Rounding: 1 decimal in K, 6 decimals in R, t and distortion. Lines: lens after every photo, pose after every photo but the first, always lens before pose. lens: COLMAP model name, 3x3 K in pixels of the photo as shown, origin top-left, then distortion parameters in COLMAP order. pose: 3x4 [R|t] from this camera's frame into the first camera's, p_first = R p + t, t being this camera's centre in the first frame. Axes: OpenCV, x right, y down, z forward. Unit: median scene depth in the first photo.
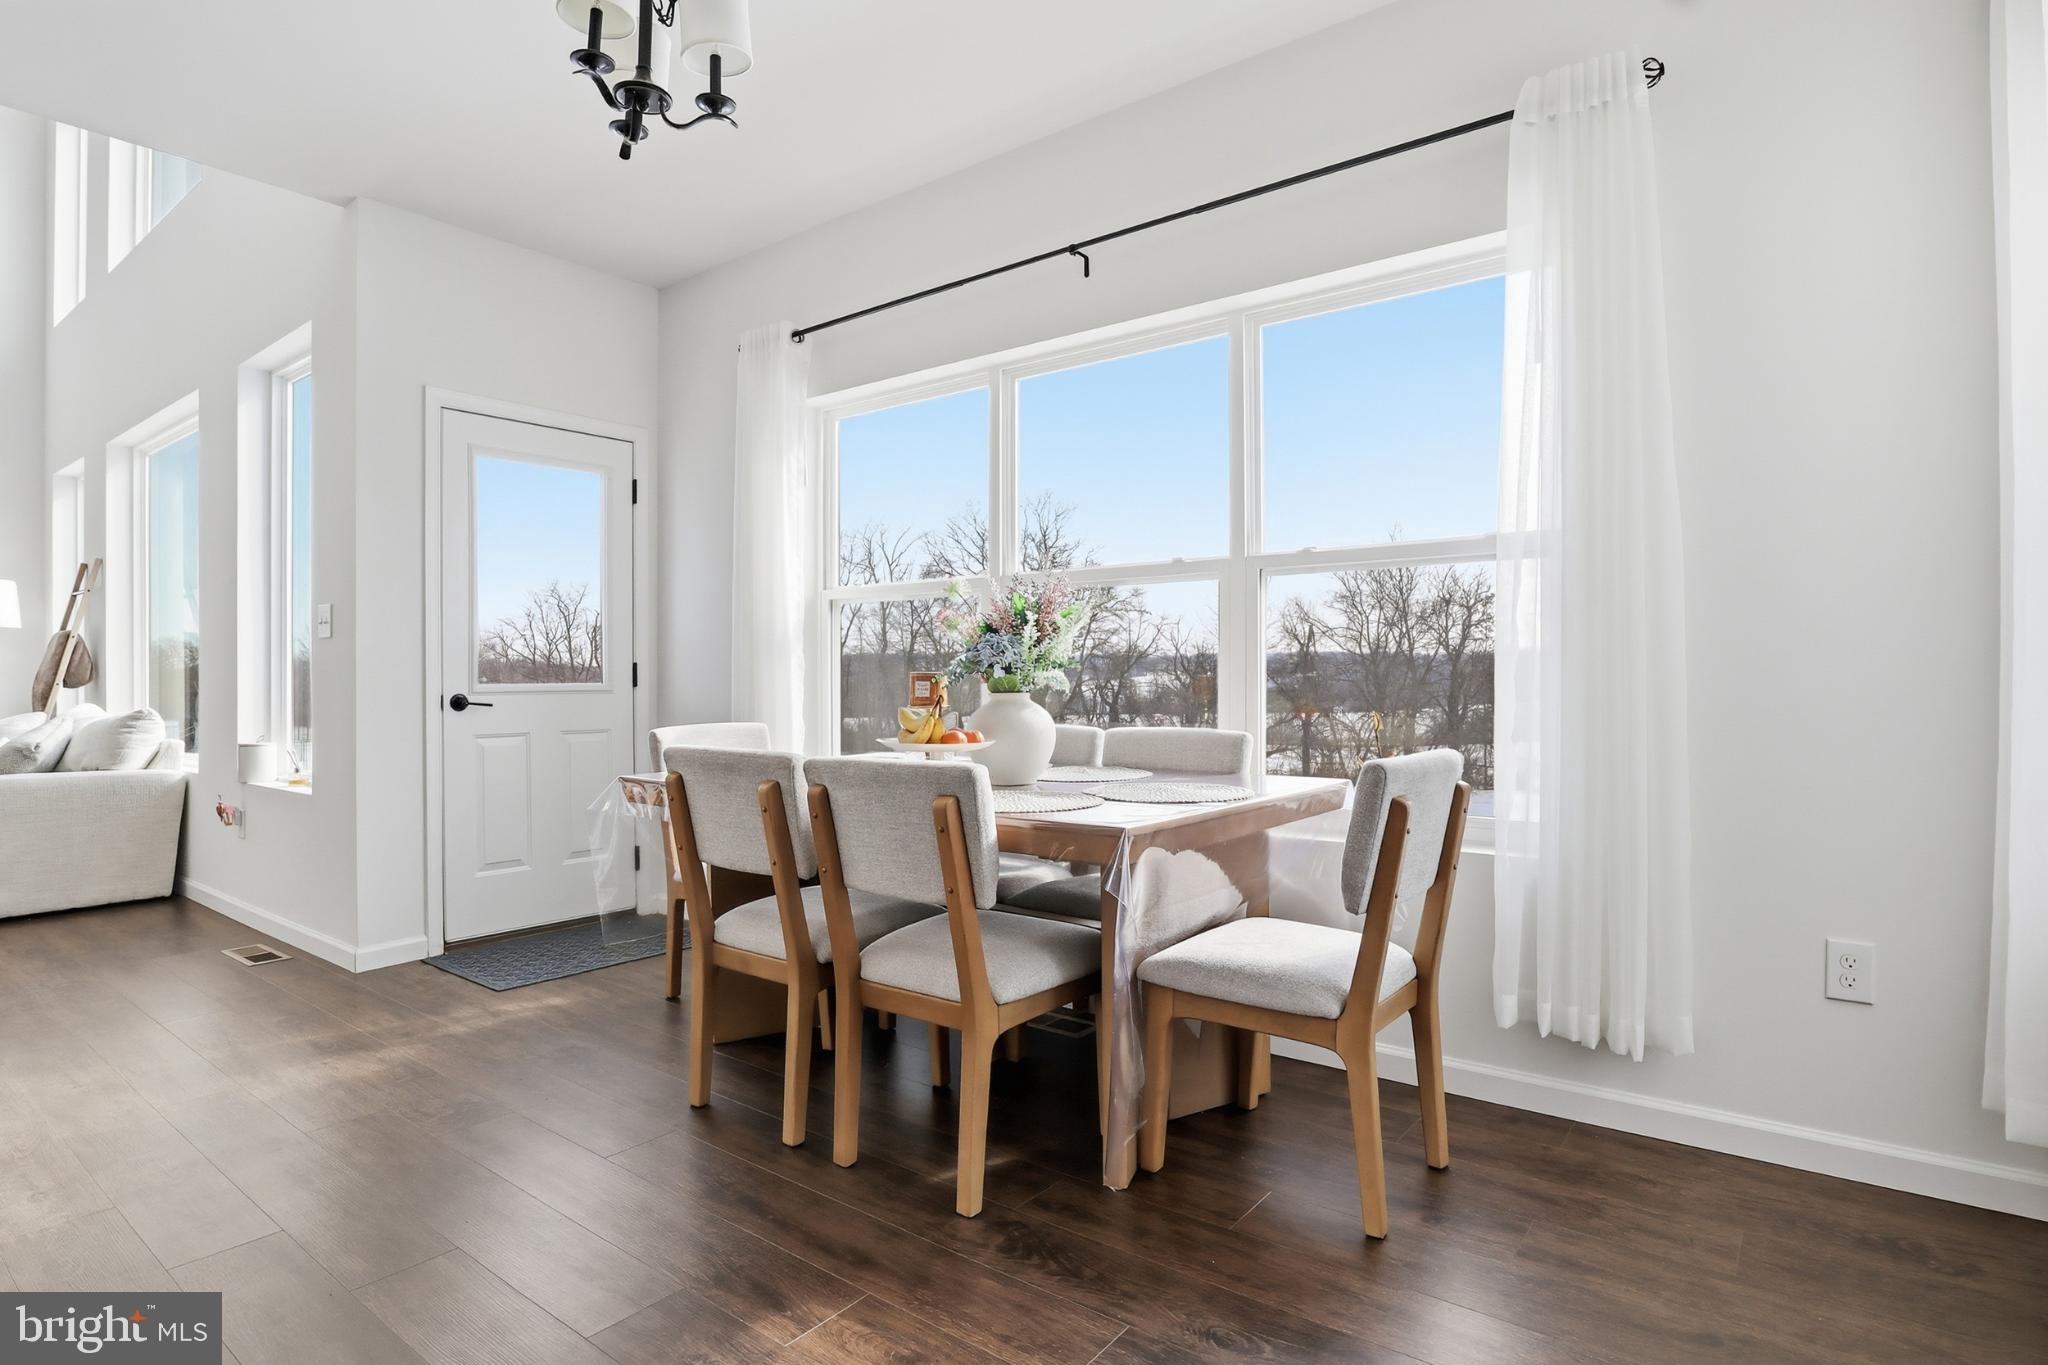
lens RADIAL K [[1059.4, 0, 1033.3], [0, 1059.4, 684.3], [0, 0, 1]] dist [-0.040889, 0.011261]
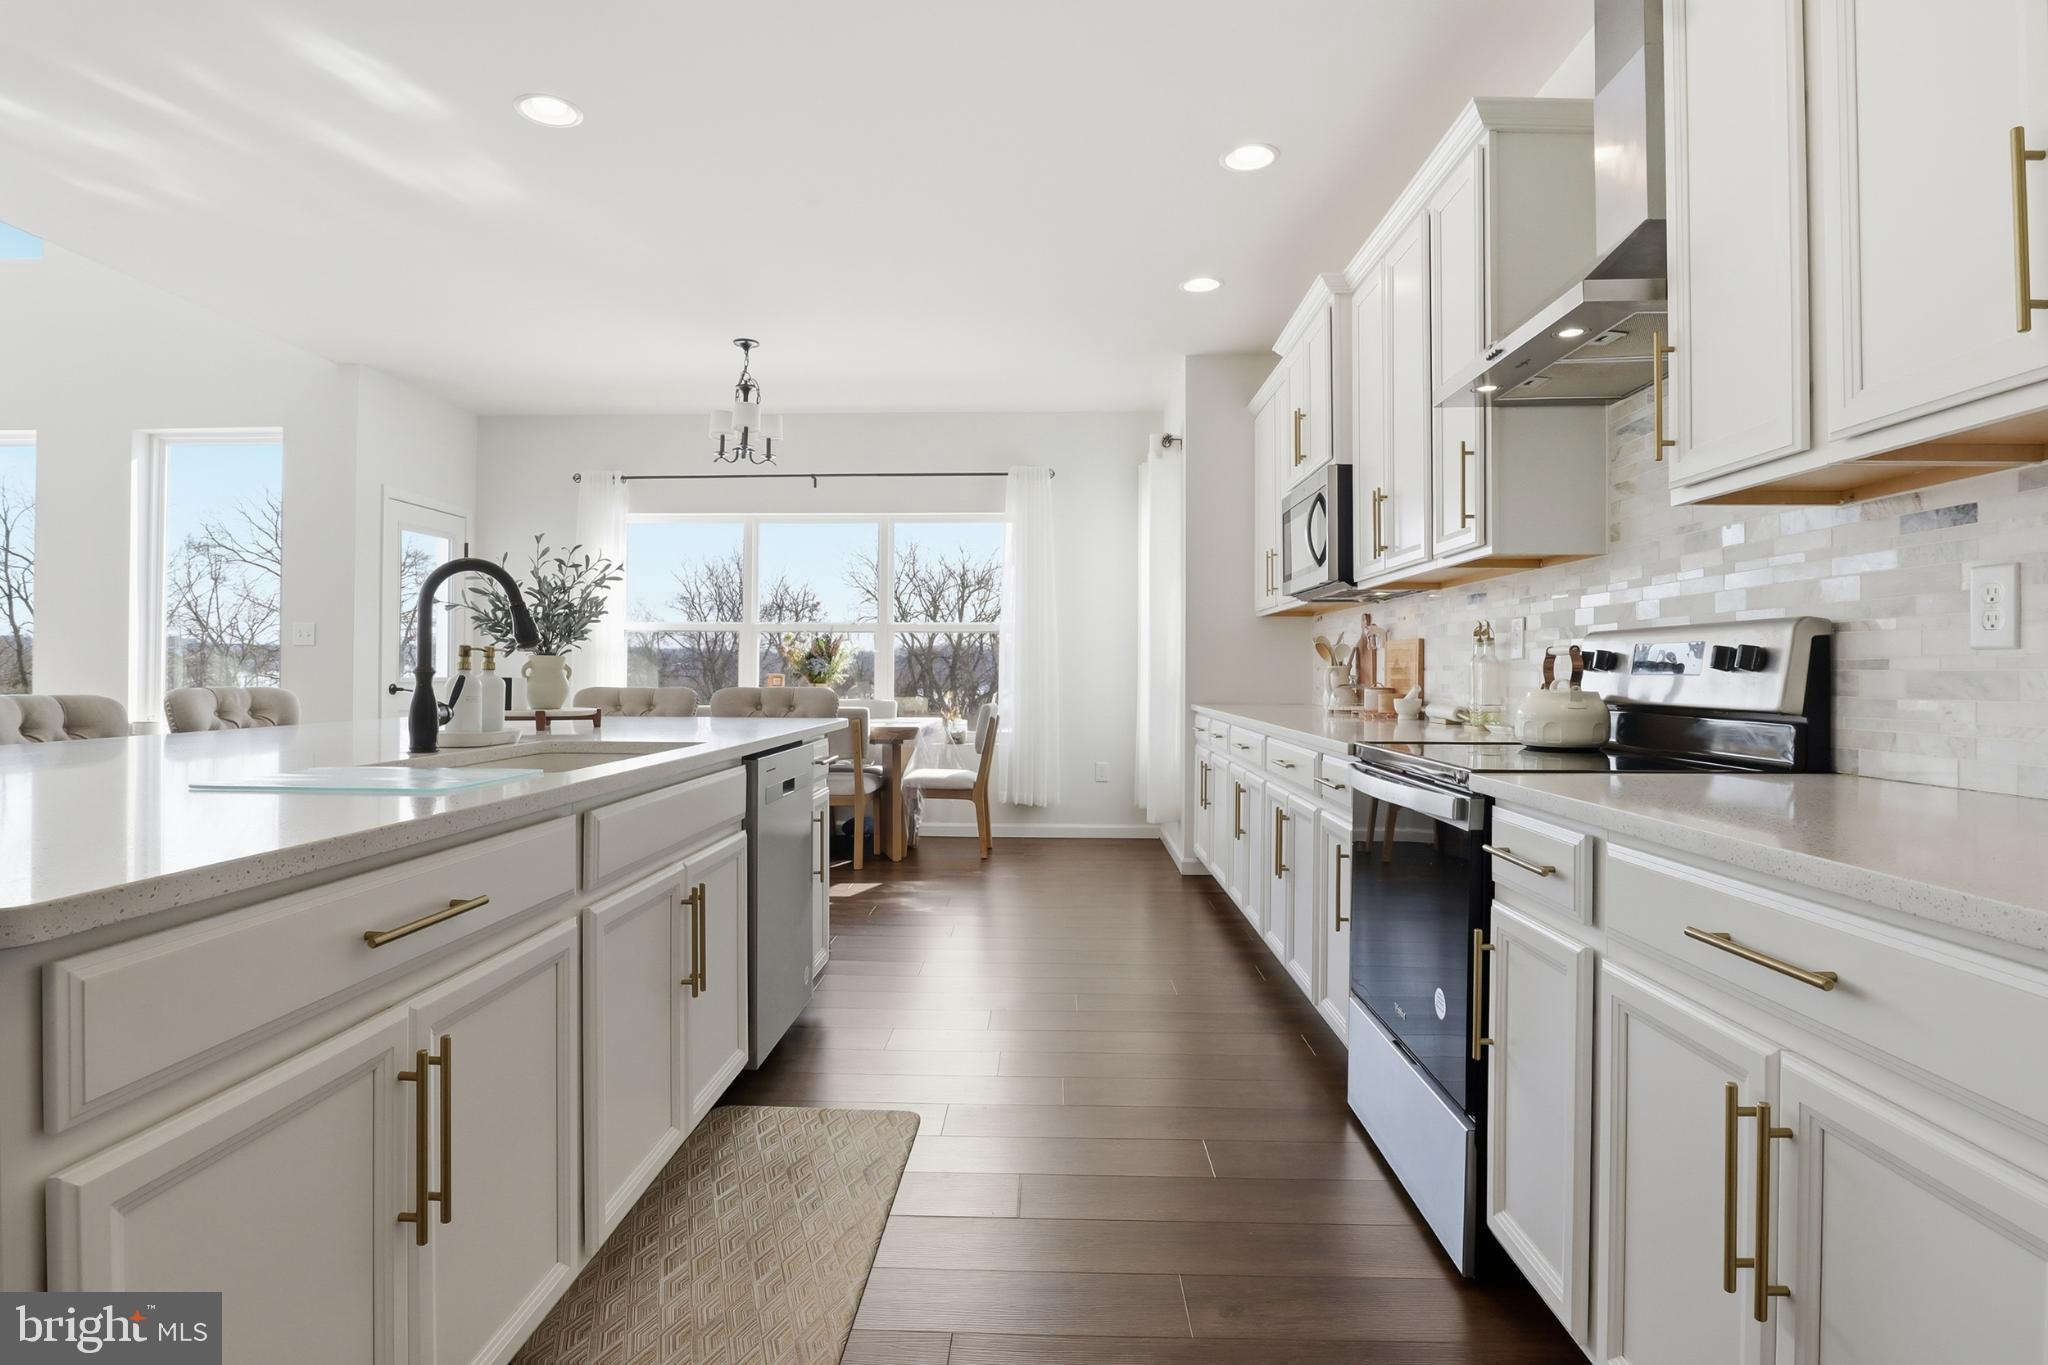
lens RADIAL K [[1059.4, 0, 1009.9], [0, 1059.4, 670.9], [0, 0, 1]] dist [-0.040889, 0.011261]
pose [[0.813844, 0.010337, 0.580992, -0.070739], [-0.005895, 0.999937, -0.009534, -0.000042], [-0.581054, 0.004334, 0.813853, -0.078564]]
